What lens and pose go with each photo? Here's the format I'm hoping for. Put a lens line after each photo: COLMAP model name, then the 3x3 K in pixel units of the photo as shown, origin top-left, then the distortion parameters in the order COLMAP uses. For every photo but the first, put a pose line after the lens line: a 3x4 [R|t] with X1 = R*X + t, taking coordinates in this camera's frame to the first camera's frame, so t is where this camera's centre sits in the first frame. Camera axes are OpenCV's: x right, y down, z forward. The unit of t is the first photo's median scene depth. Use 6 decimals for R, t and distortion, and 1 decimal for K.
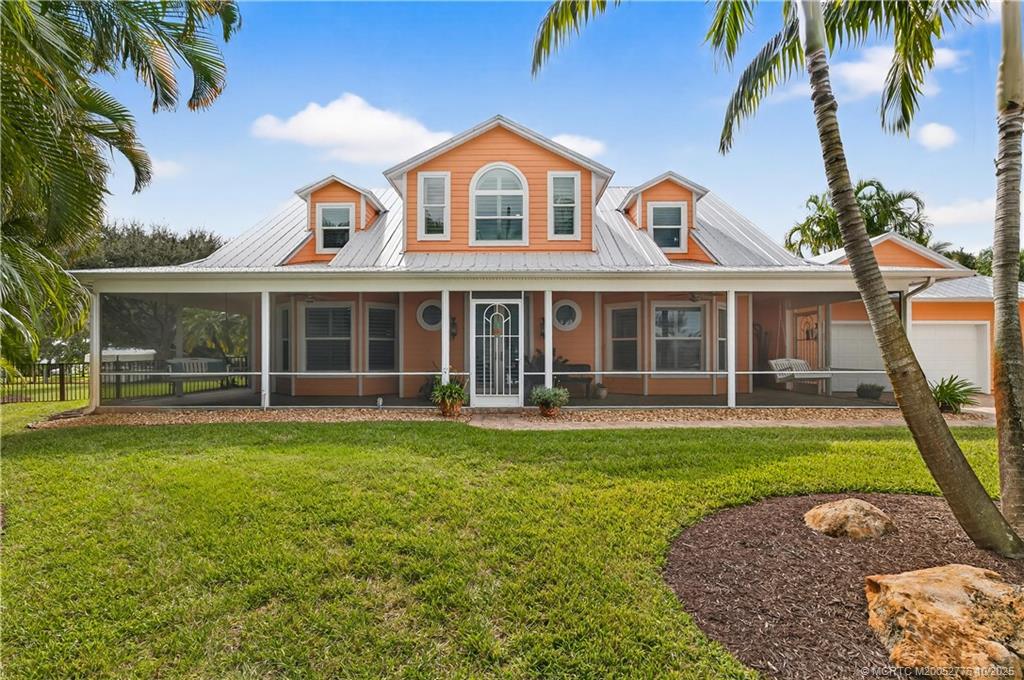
lens RADIAL K [[500.2, 0, 512.1], [0, 500.2, 340.0], [0, 0, 1]] dist [-0.005443, -0.000193]
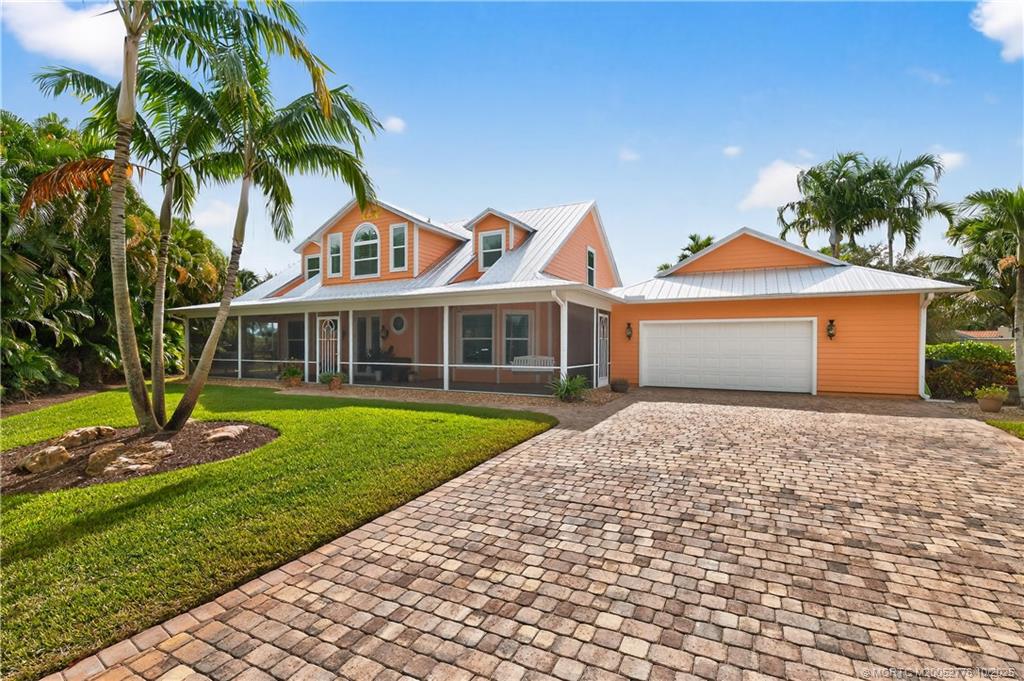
lens RADIAL K [[457.8, 0, 513.3], [0, 457.8, 347.3], [0, 0, 1]] dist [-0.004715, 0.000808]
pose [[0.888084, 0.001122, -0.459680, 0.997474], [0.008120, 0.999803, 0.018128, -0.002879], [0.459610, -0.019832, 0.887900, -0.019909]]
